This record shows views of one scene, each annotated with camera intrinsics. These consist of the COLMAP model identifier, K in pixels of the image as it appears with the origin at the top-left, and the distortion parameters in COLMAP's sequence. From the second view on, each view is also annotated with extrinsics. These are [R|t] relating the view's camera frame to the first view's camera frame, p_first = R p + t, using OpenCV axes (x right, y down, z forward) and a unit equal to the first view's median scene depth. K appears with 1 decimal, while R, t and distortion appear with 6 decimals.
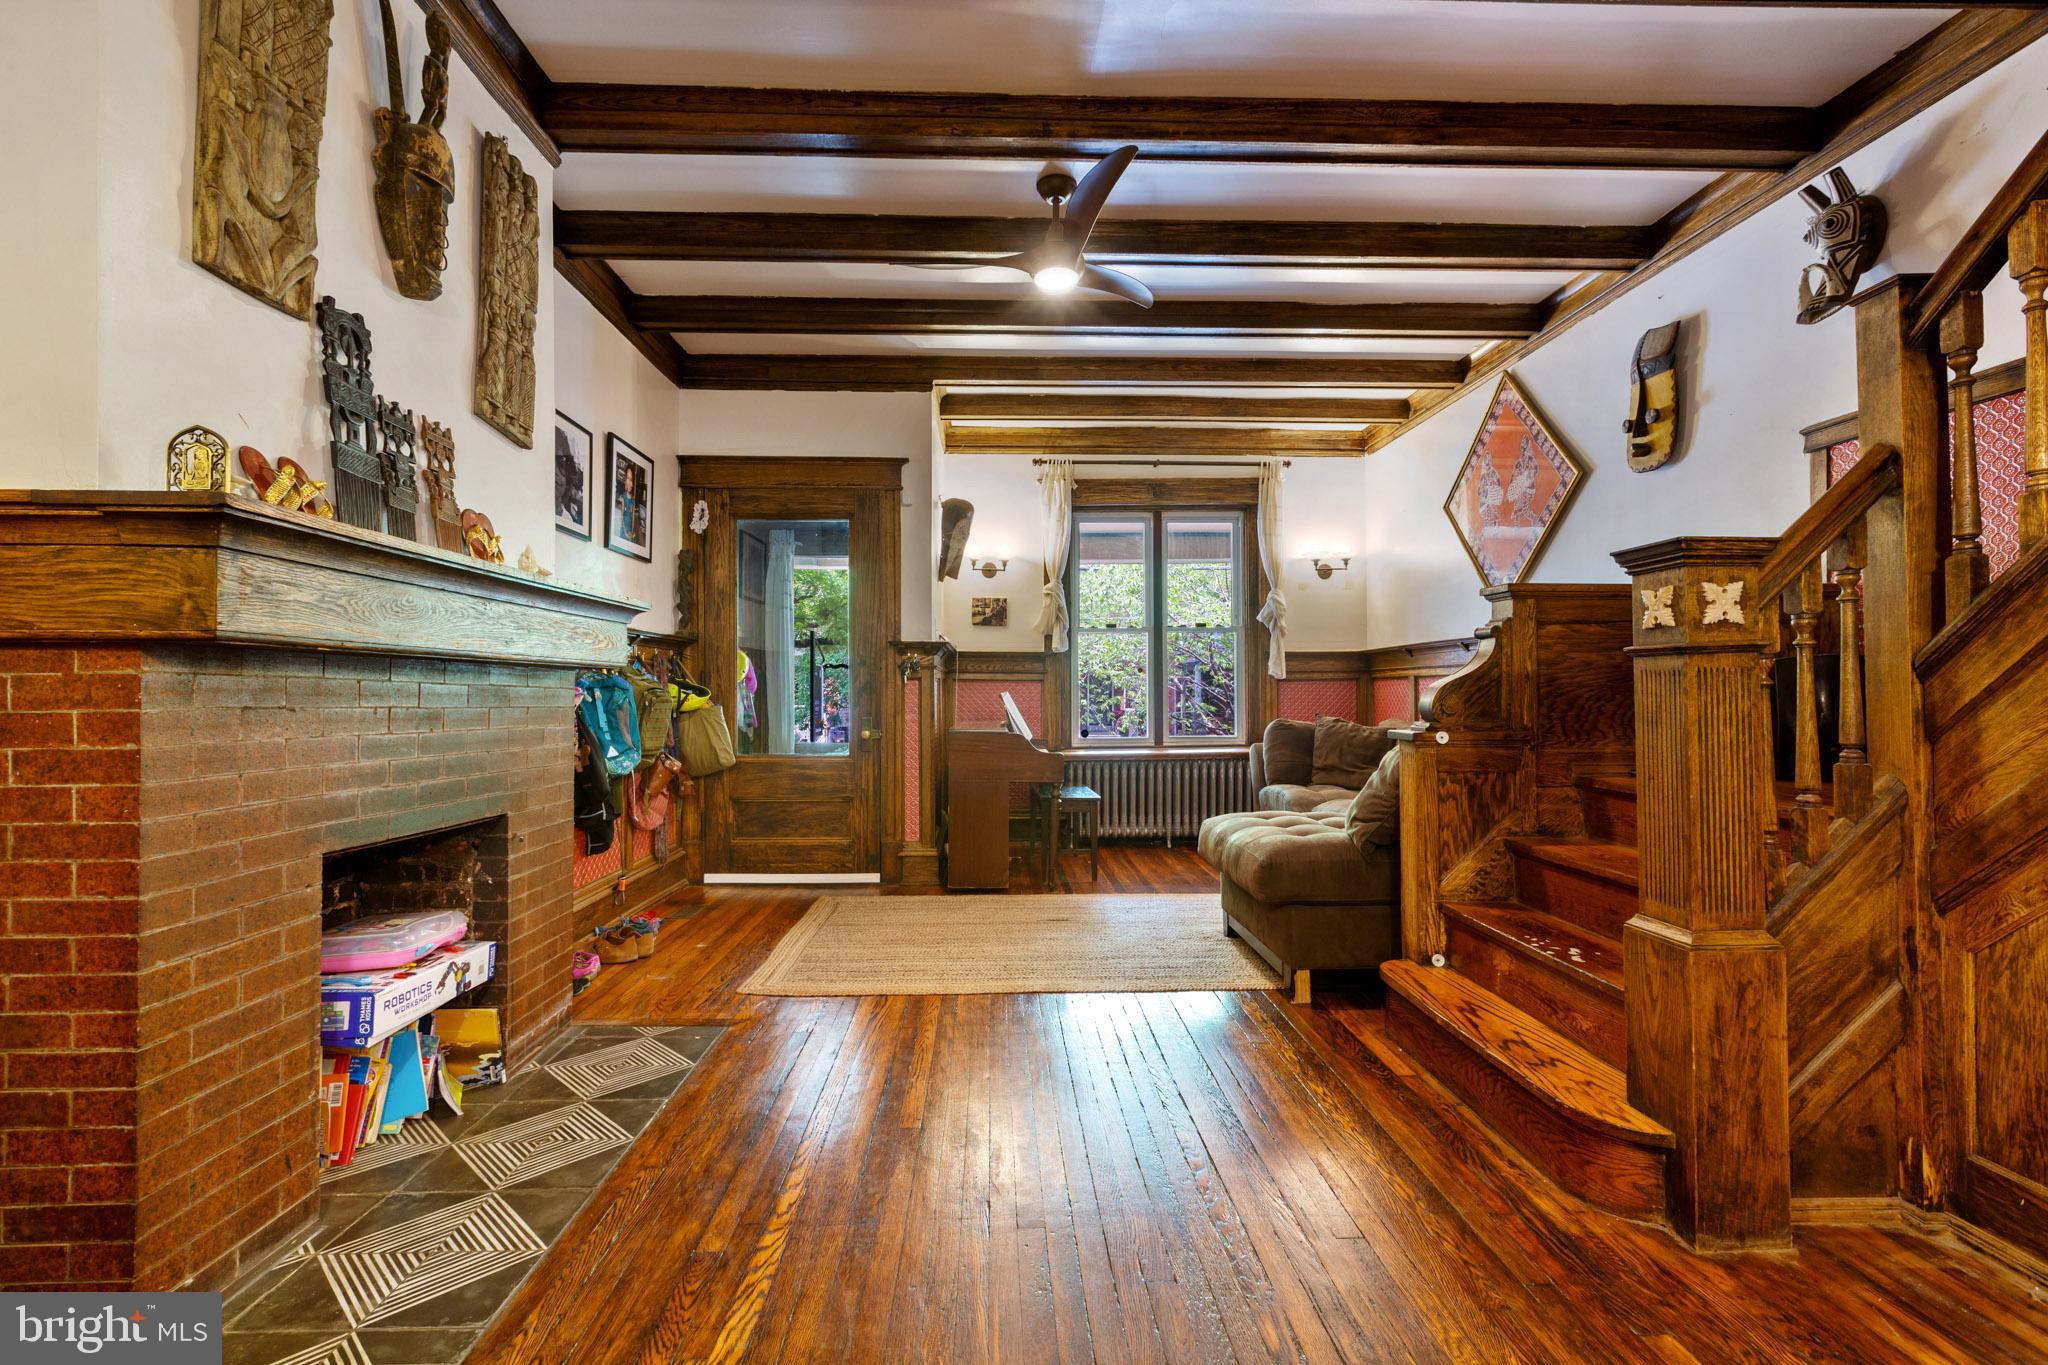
lens RADIAL K [[902.5, 0, 1016.2], [0, 902.5, 677.1], [0, 0, 1]] dist [-0.000622, -0.000415]
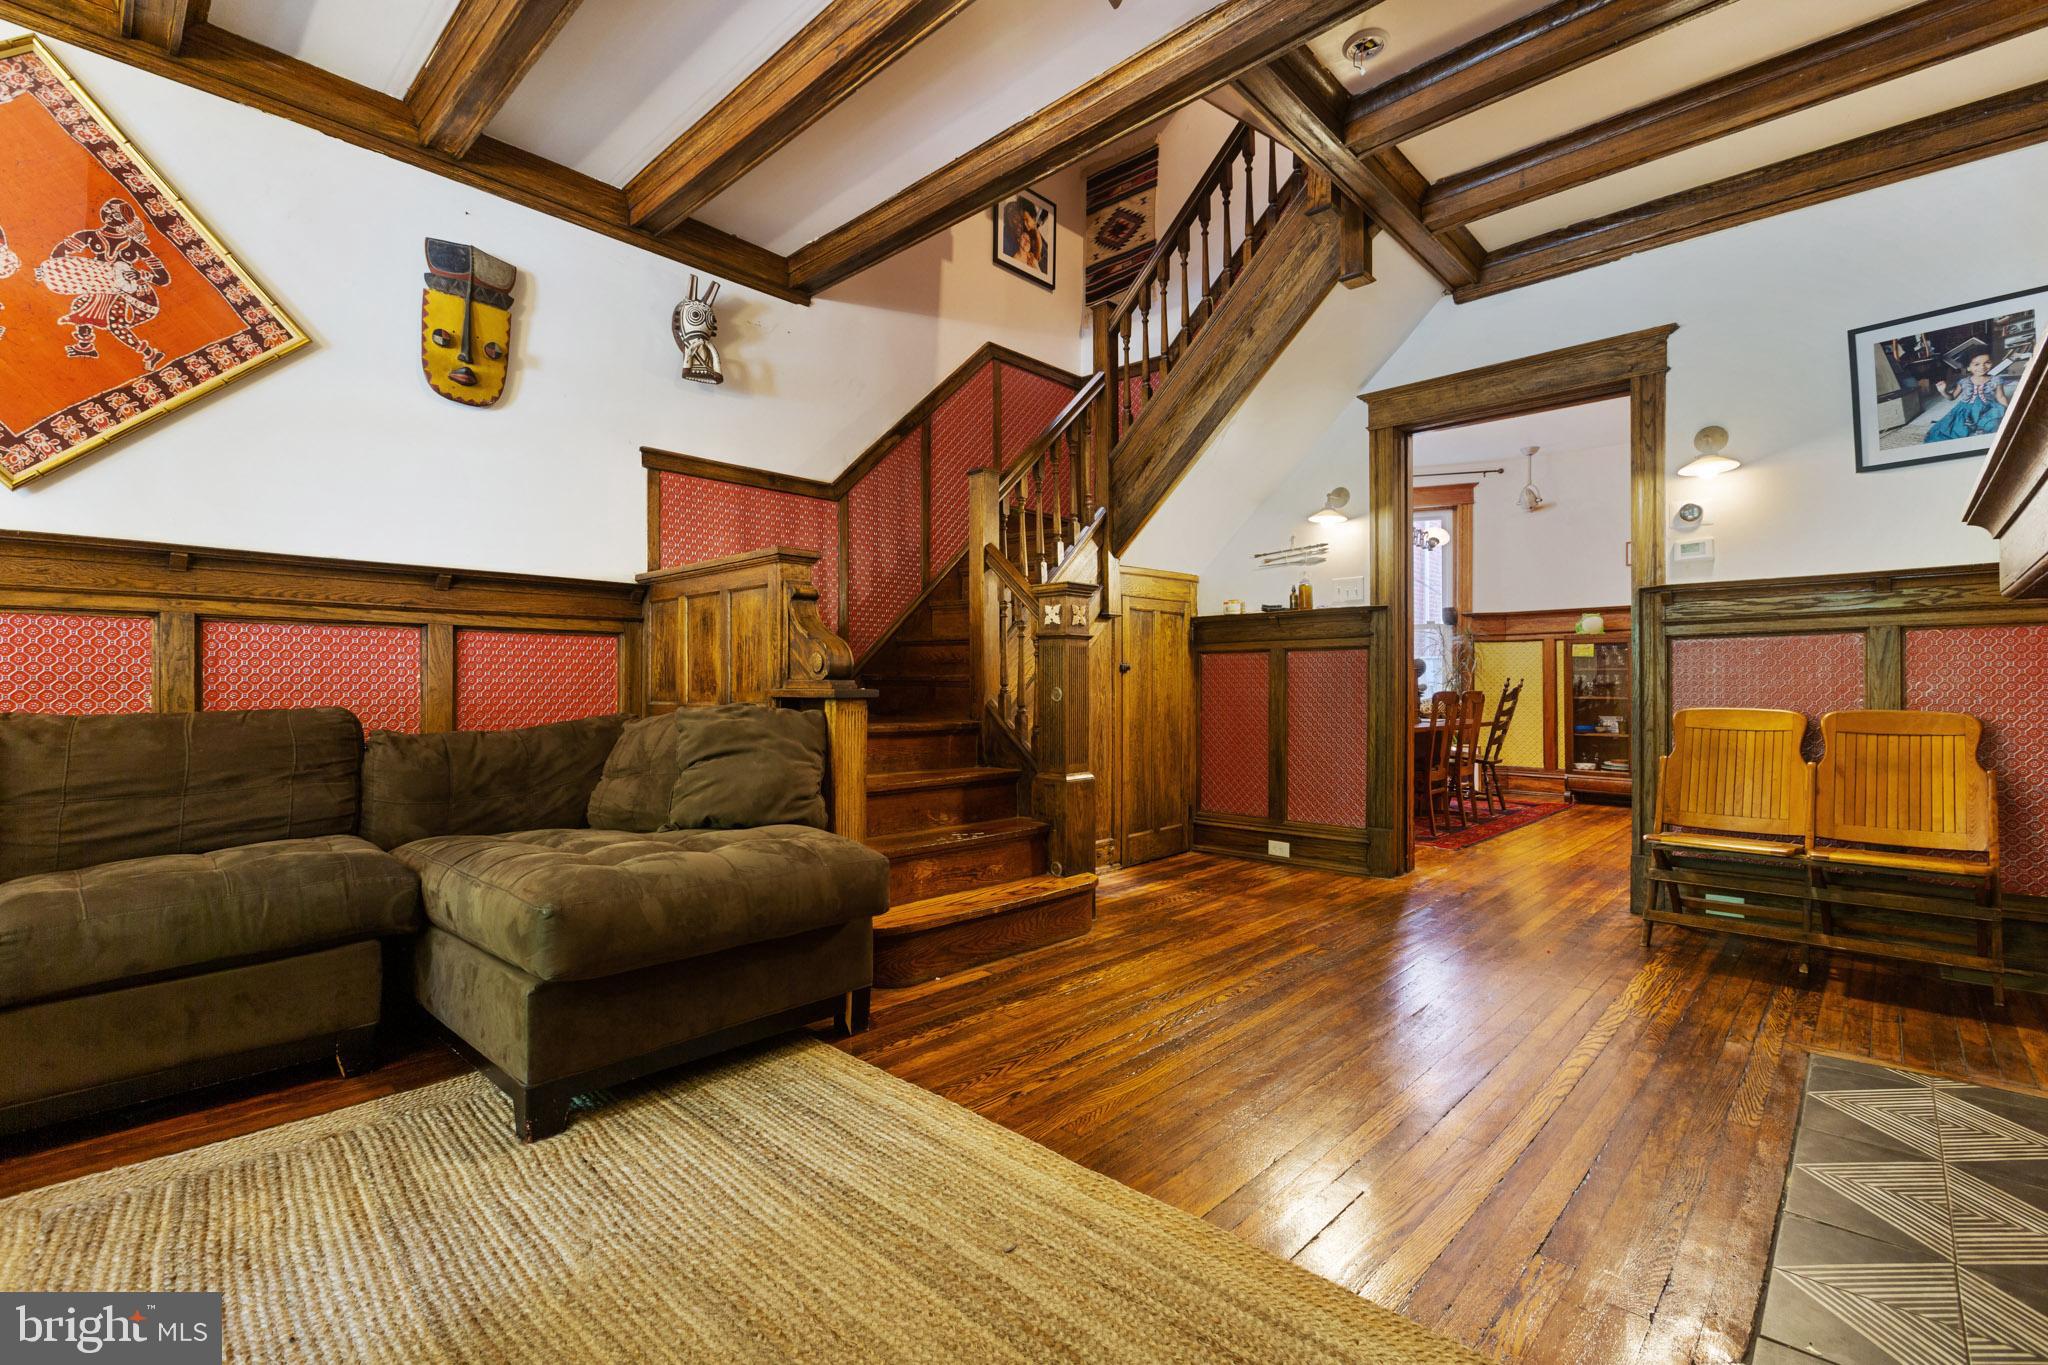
lens RADIAL K [[902.5, 0, 1011.3], [0, 902.5, 692.0], [0, 0, 1]] dist [-0.000622, -0.000415]
pose [[-0.698335, -0.002470, 0.715767, -0.555246], [-0.010505, 0.999922, -0.006799, 0.097539], [-0.715694, -0.012267, -0.698306, 2.279963]]
